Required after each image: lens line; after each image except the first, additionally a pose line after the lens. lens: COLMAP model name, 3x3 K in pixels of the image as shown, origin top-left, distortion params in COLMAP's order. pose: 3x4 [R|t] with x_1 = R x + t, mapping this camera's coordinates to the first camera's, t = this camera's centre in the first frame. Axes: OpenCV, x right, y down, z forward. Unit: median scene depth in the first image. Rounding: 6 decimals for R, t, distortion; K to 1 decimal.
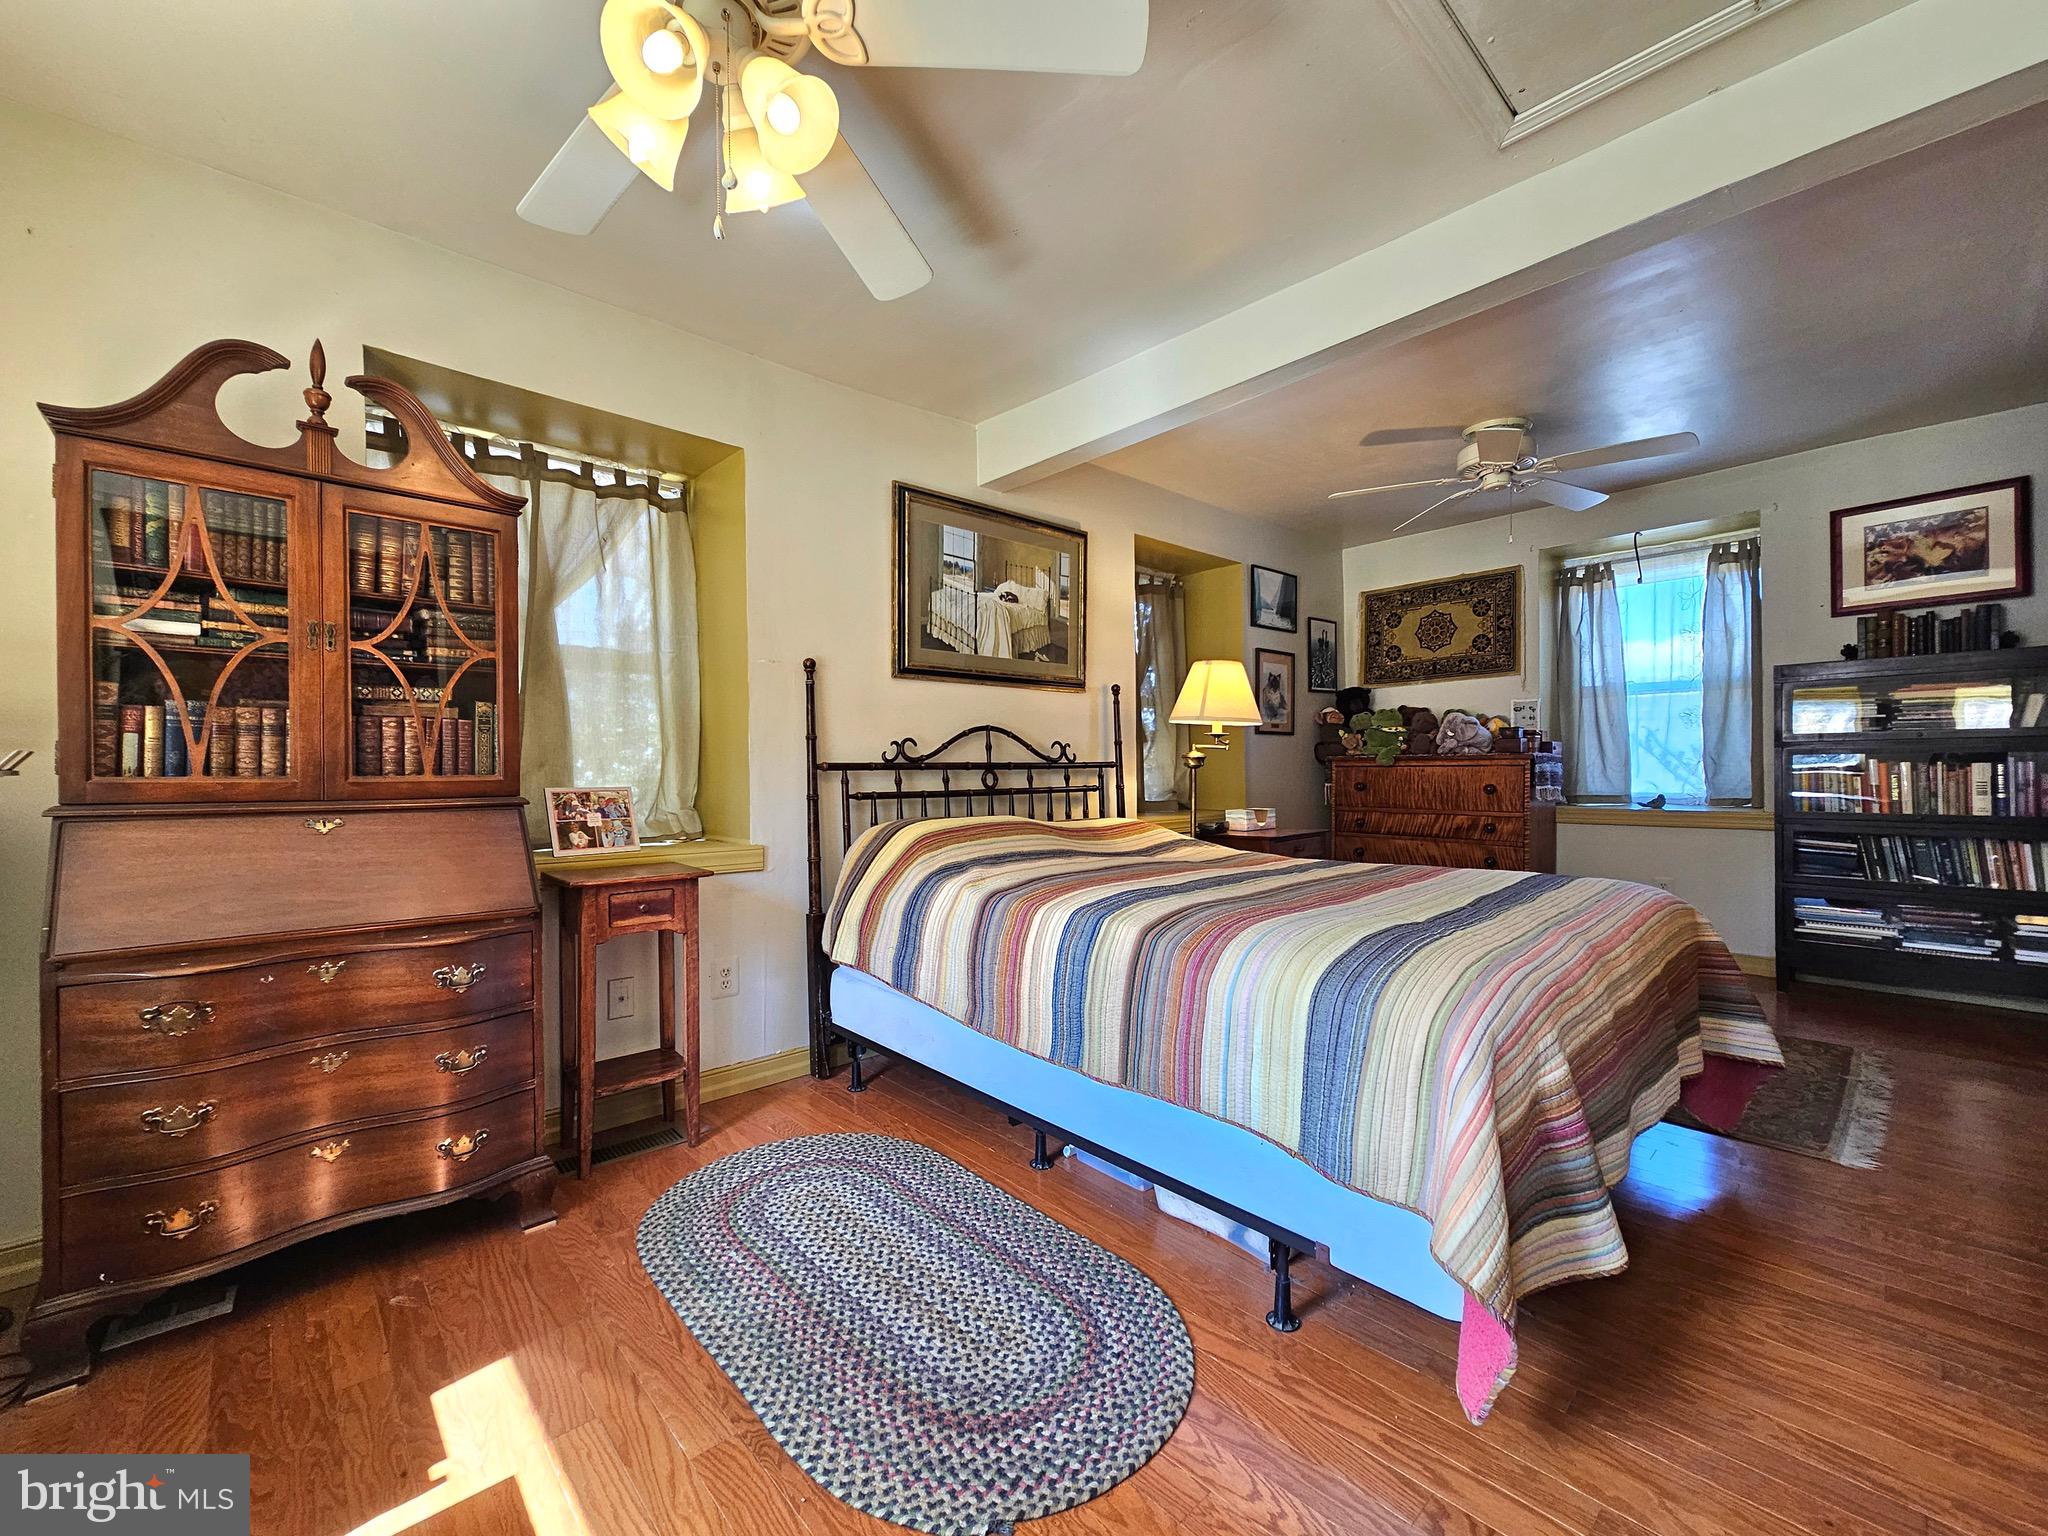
lens RADIAL K [[834.8, 0, 1021.9], [0, 834.8, 768.0], [0, 0, 1]] dist [0.002798, -0.001381]
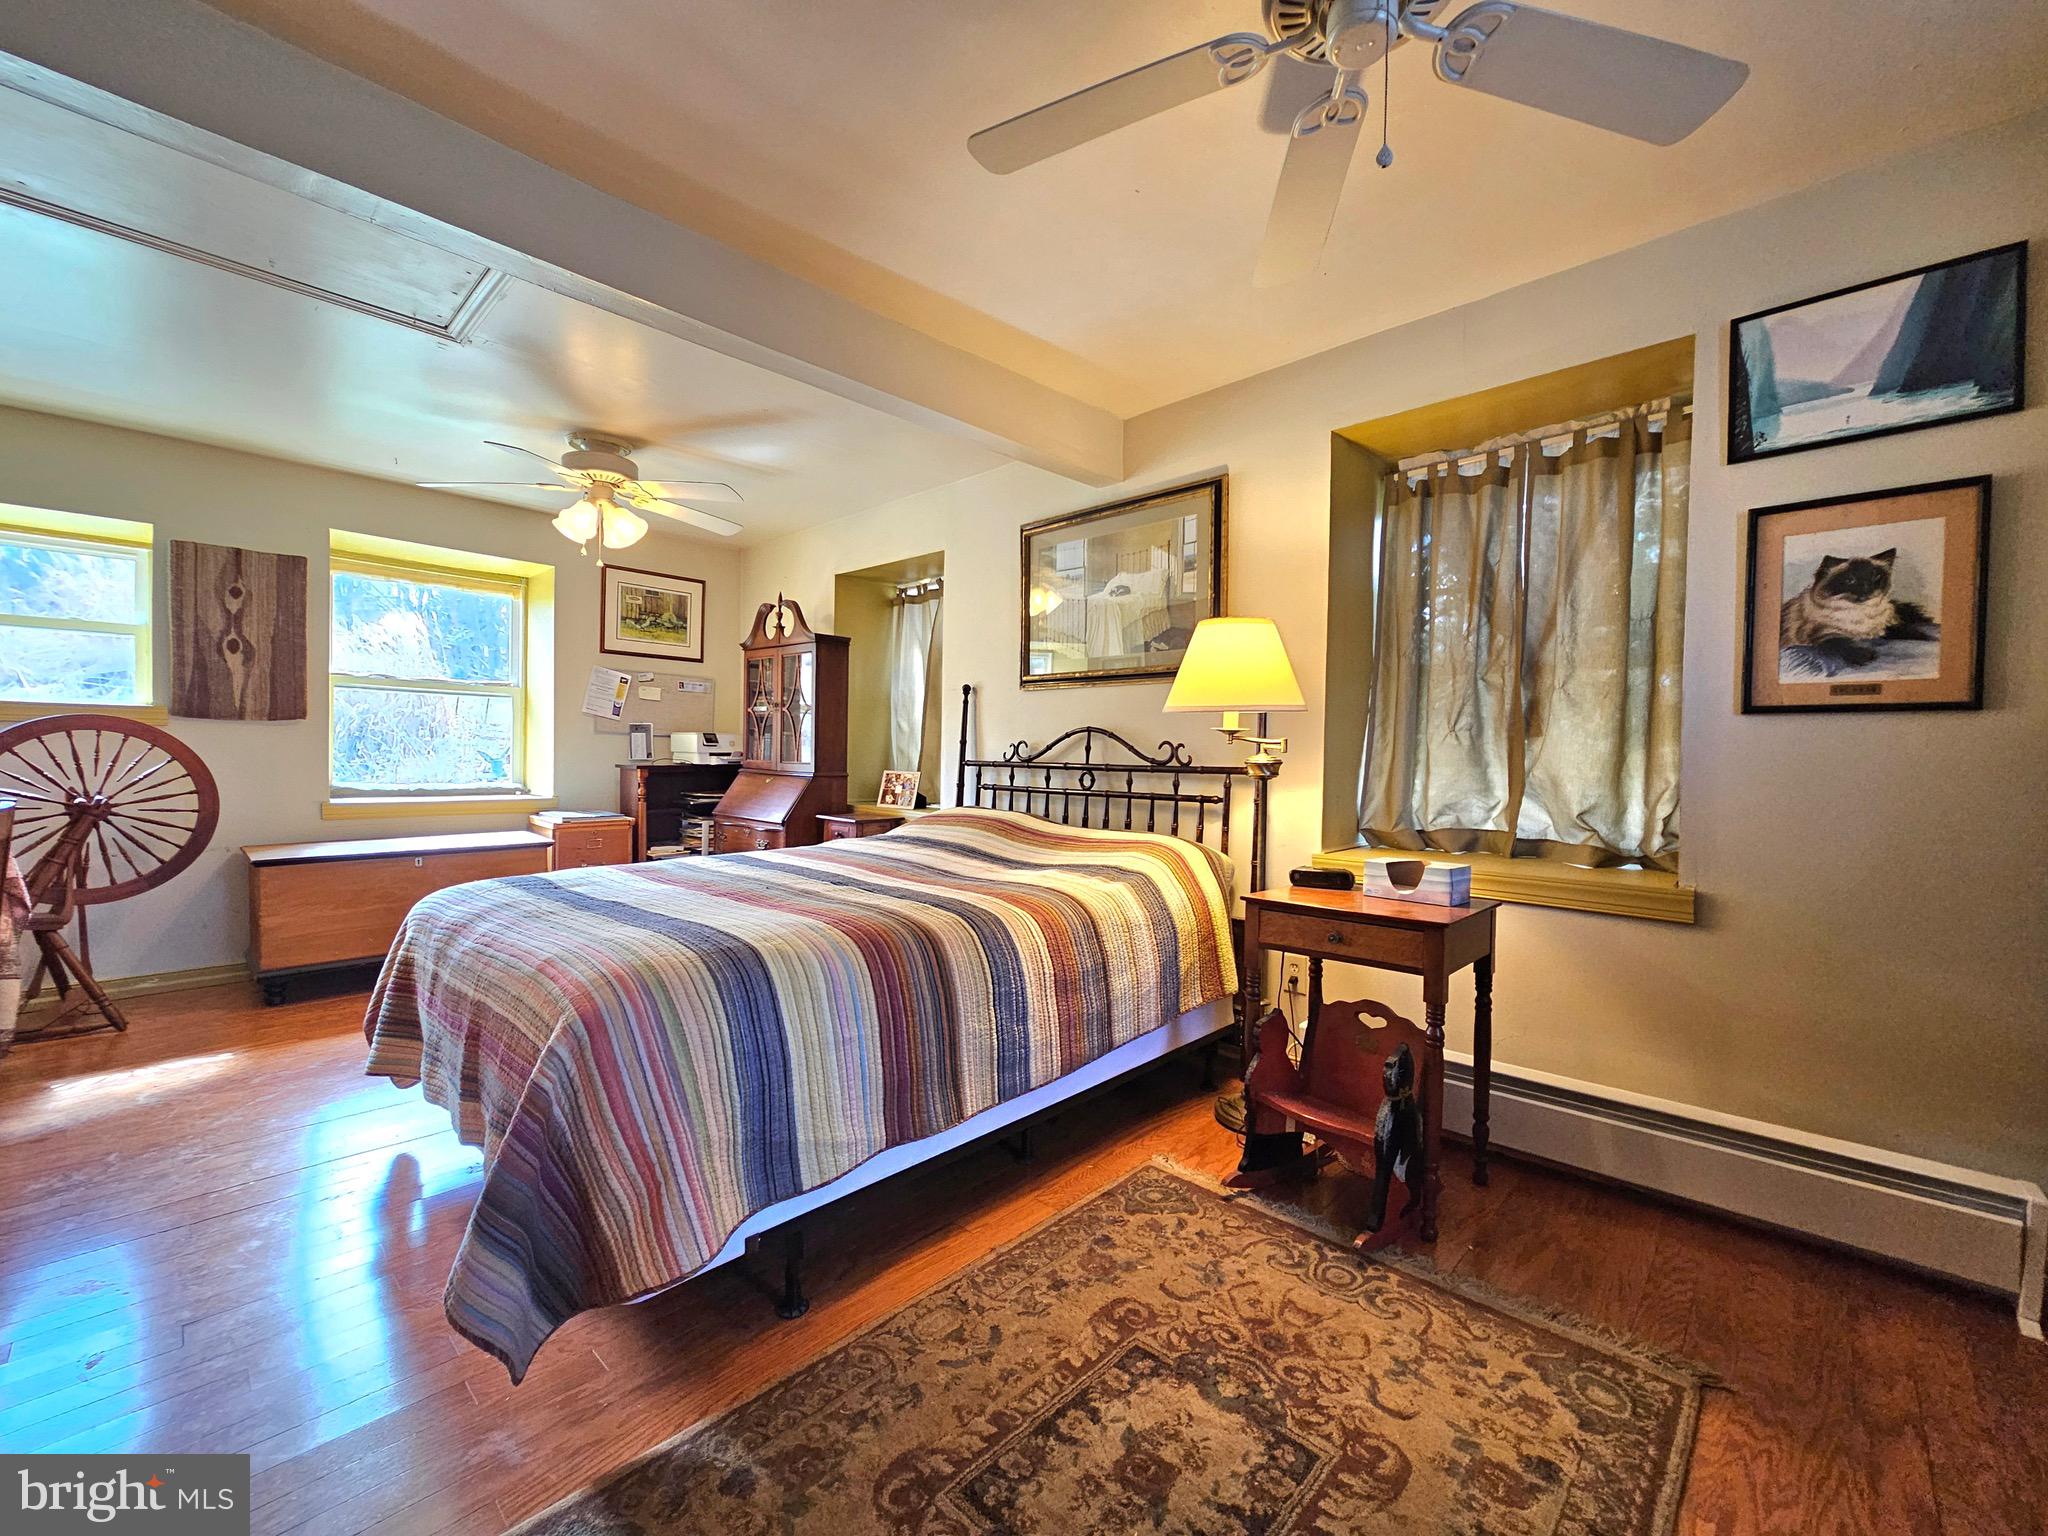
lens RADIAL K [[834.8, 0, 1014.8], [0, 834.8, 778.5], [0, 0, 1]] dist [0.002798, -0.001381]
pose [[0.050015, 0.026108, -0.998407, 0.949129], [-0.031041, 0.999216, 0.024575, -0.010286], [0.998266, 0.029762, 0.050786, 0.847740]]
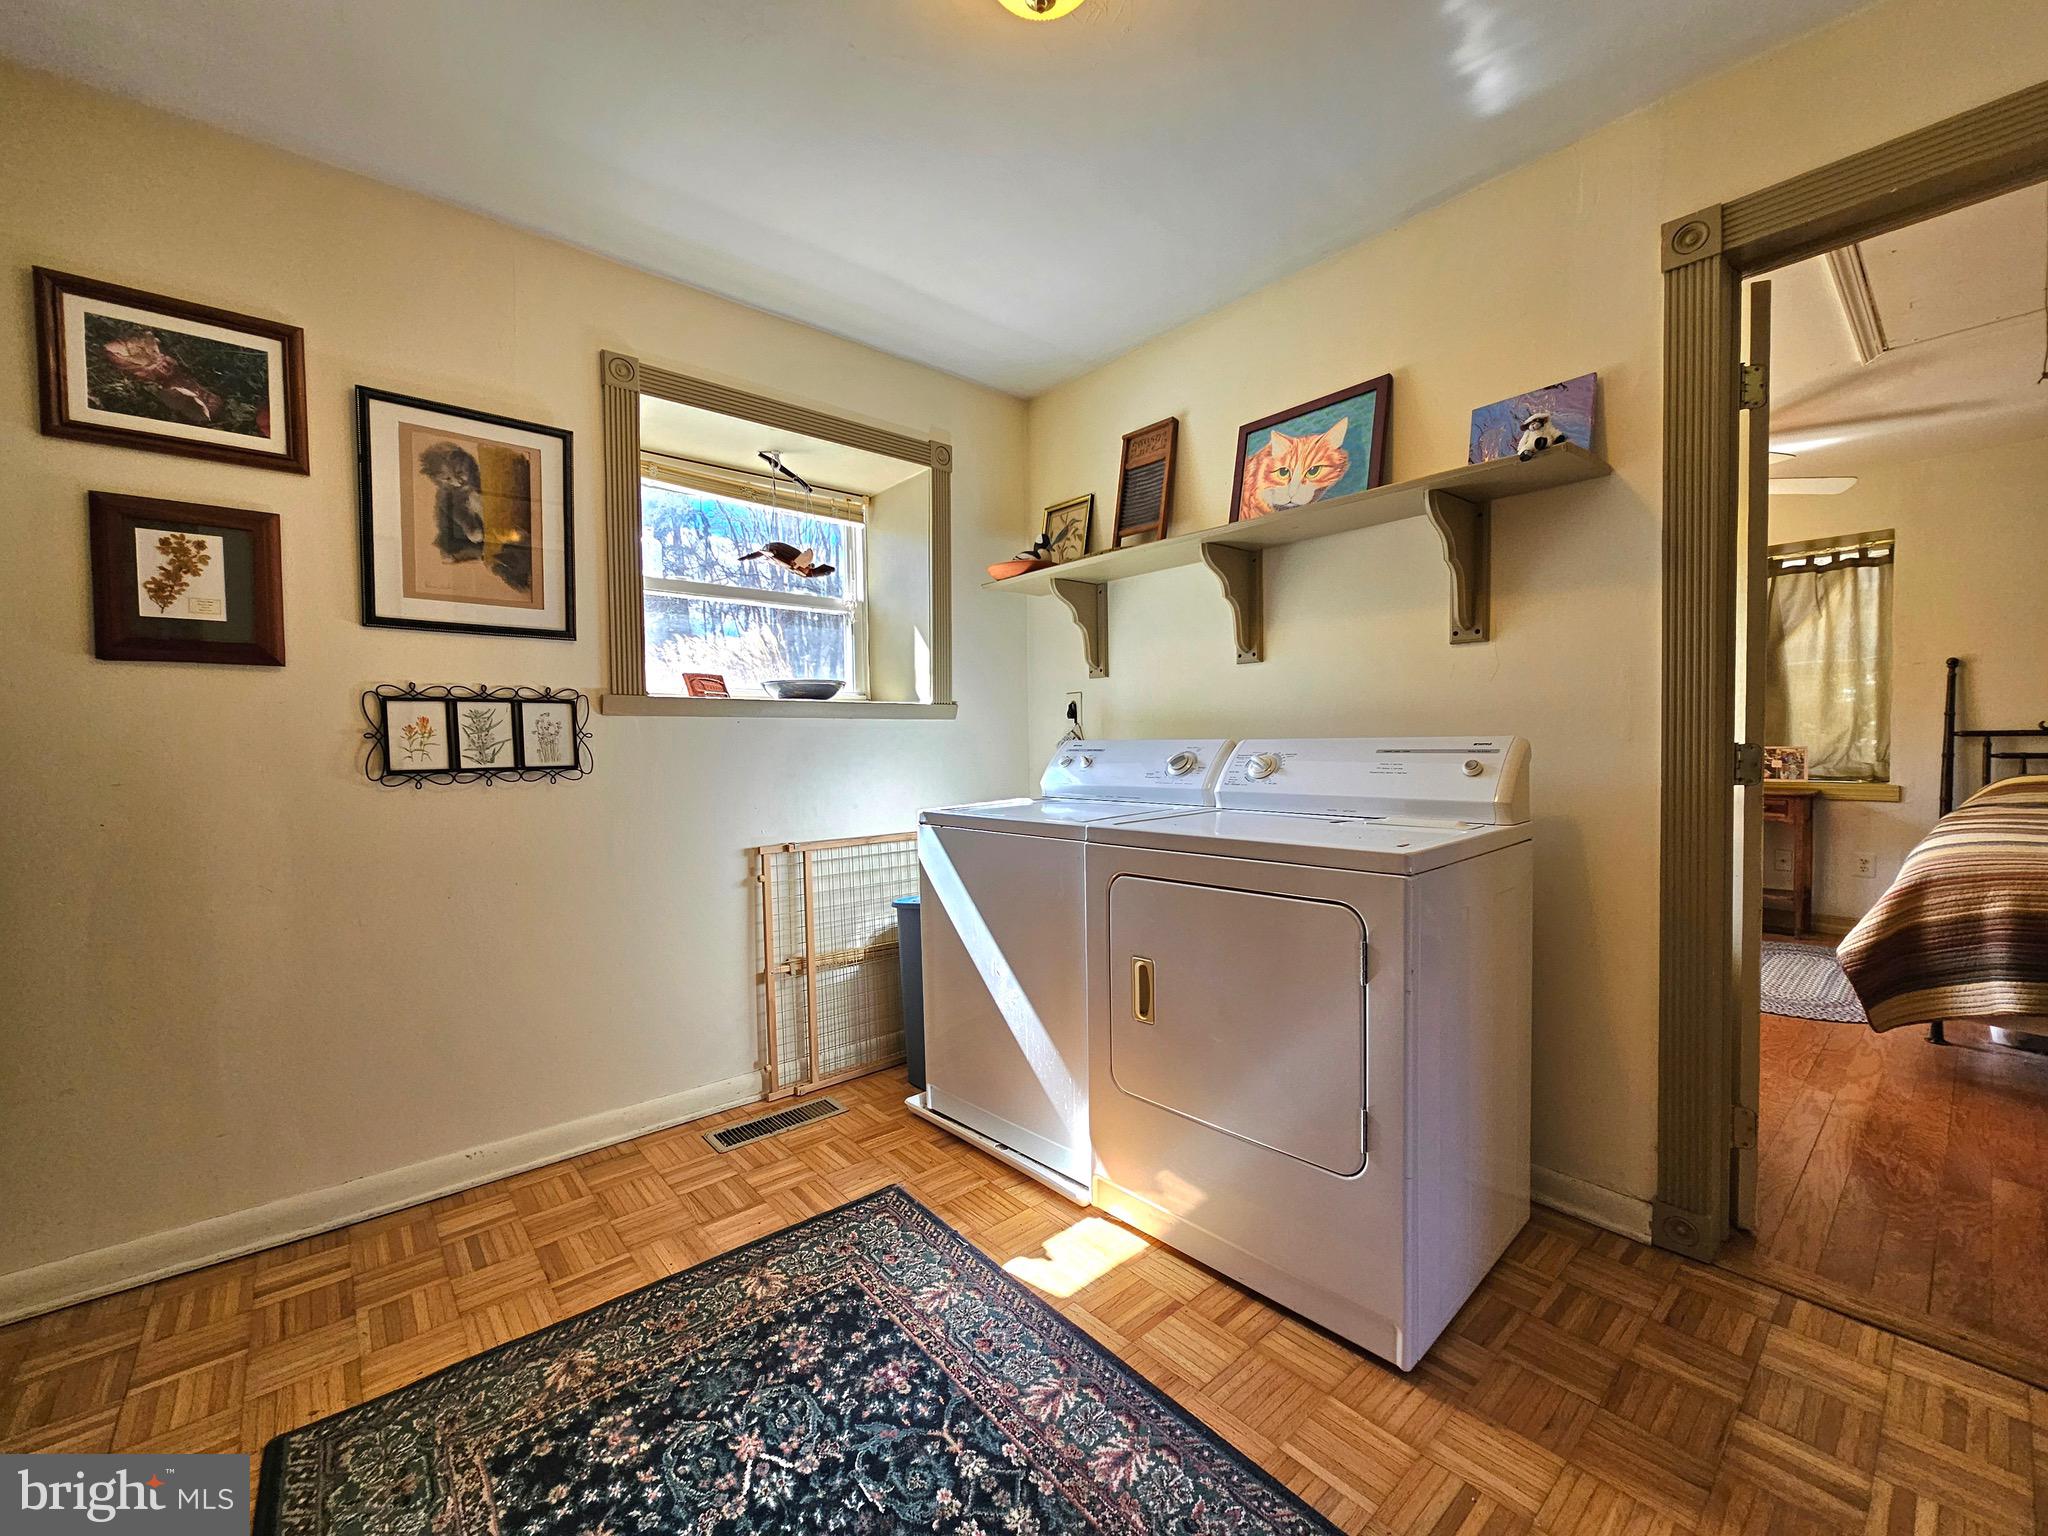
lens RADIAL K [[834.8, 0, 1030.2], [0, 834.8, 766.8], [0, 0, 1]] dist [0.002798, -0.001381]
pose [[-0.030162, 0.044019, -0.998575, 1.031997], [0.018991, 0.998875, 0.043458, -0.032903], [0.999365, -0.017653, -0.030964, -0.450071]]
